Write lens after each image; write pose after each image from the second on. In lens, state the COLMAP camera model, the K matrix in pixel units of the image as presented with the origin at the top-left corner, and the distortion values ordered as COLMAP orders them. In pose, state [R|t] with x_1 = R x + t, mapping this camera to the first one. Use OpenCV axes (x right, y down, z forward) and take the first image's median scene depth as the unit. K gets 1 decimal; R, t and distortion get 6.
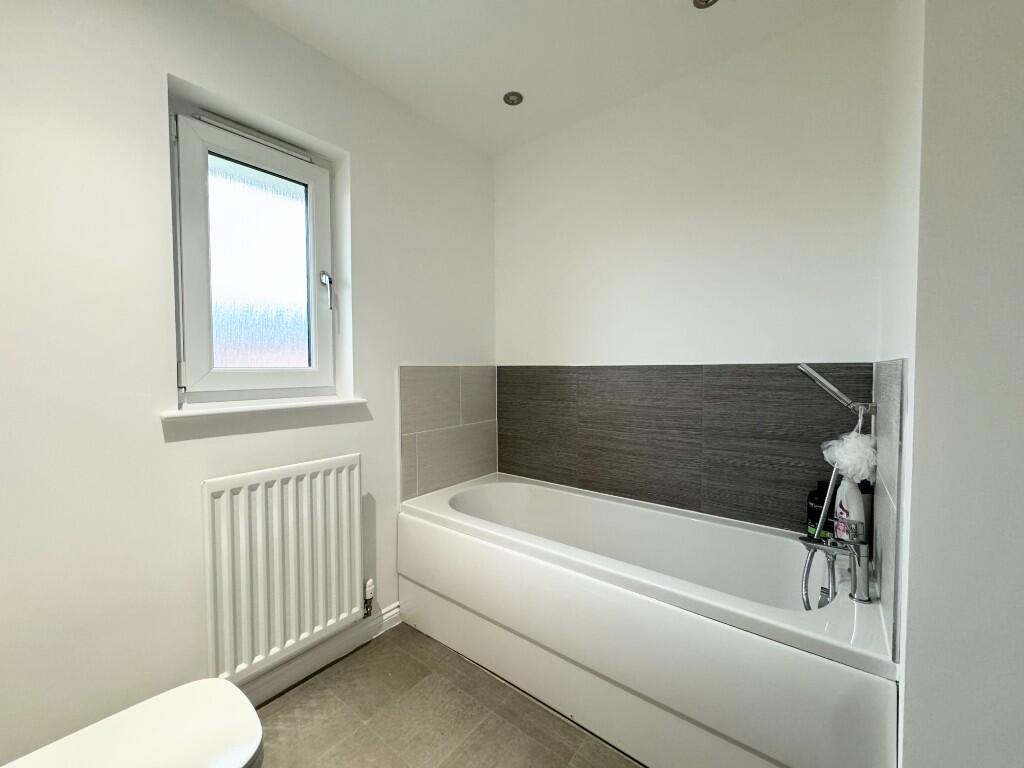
lens RADIAL K [[409.1, 0, 511.5], [0, 409.1, 382.3], [0, 0, 1]] dist [-0.000858, -0.000186]
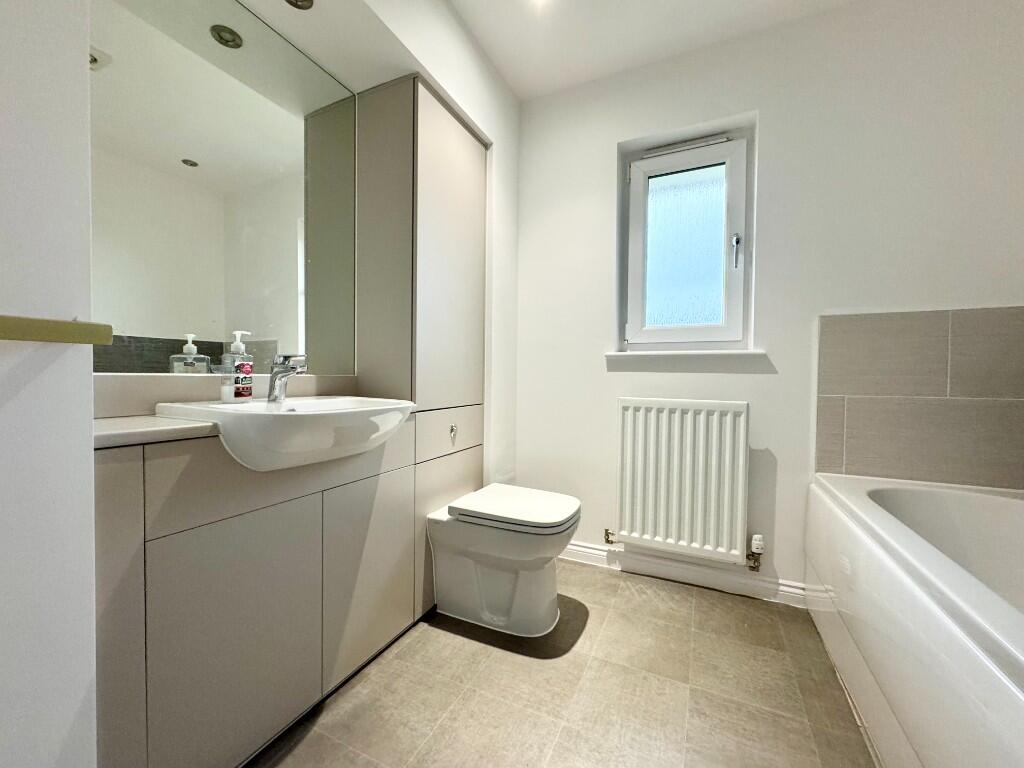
lens RADIAL K [[409.1, 0, 511.5], [0, 409.1, 382.3], [0, 0, 1]] dist [-0.000858, -0.000186]
pose [[0.219999, 0.025576, -0.975165, 0.495104], [-0.046293, 0.998804, 0.015752, 0.136117], [0.974401, 0.041677, 0.220920, 0.200739]]
